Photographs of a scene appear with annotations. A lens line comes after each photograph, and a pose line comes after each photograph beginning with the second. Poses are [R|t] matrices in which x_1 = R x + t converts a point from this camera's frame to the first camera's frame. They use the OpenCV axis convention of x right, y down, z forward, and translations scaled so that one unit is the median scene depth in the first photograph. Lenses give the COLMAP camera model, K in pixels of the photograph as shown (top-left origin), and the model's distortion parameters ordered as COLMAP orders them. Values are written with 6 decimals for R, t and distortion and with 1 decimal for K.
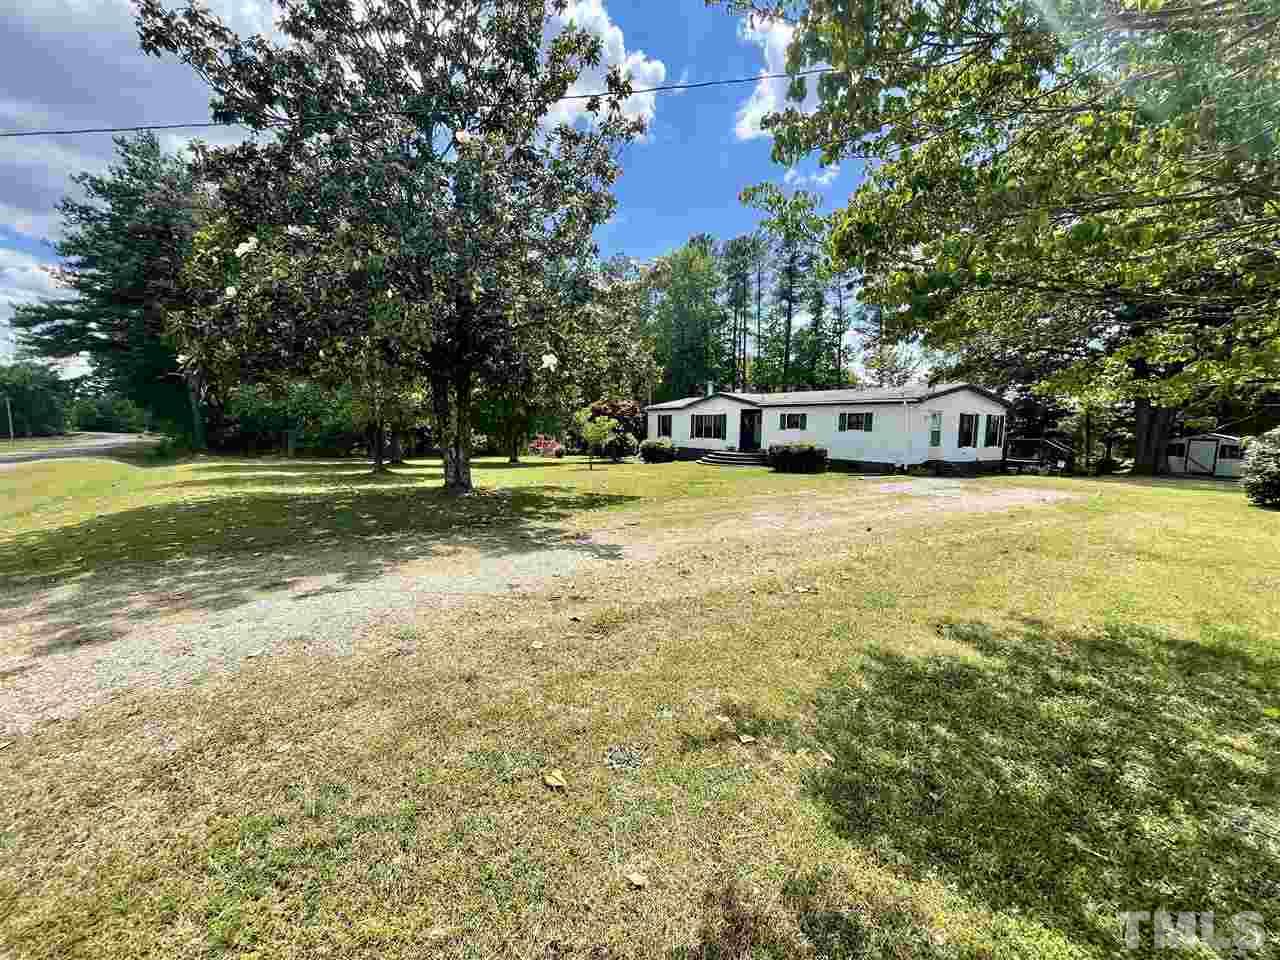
lens RADIAL K [[517.1, 0, 640.0], [0, 517.1, 480.4], [0, 0, 1]] dist [-0.000807, -0.000026]
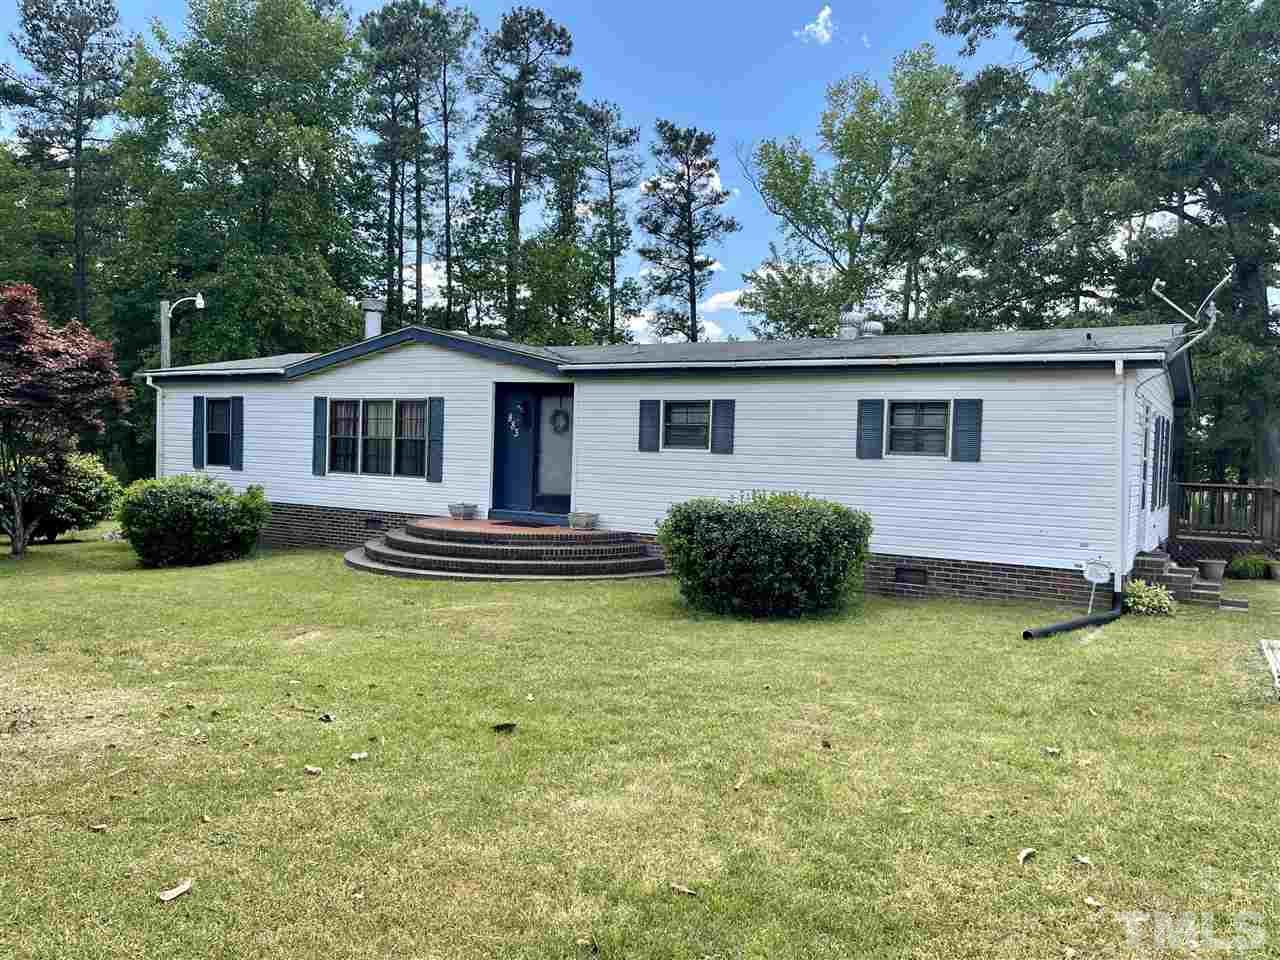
lens RADIAL K [[976.4, 0, 640.0], [0, 976.4, 480.6], [0, 0, 1]] dist [0.003493, -0.005160]
pose [[0.893229, 0.006928, 0.449549, 0.013456], [0.025409, 0.997505, -0.065859, -0.036210], [-0.448884, 0.070249, 0.890825, 0.412962]]
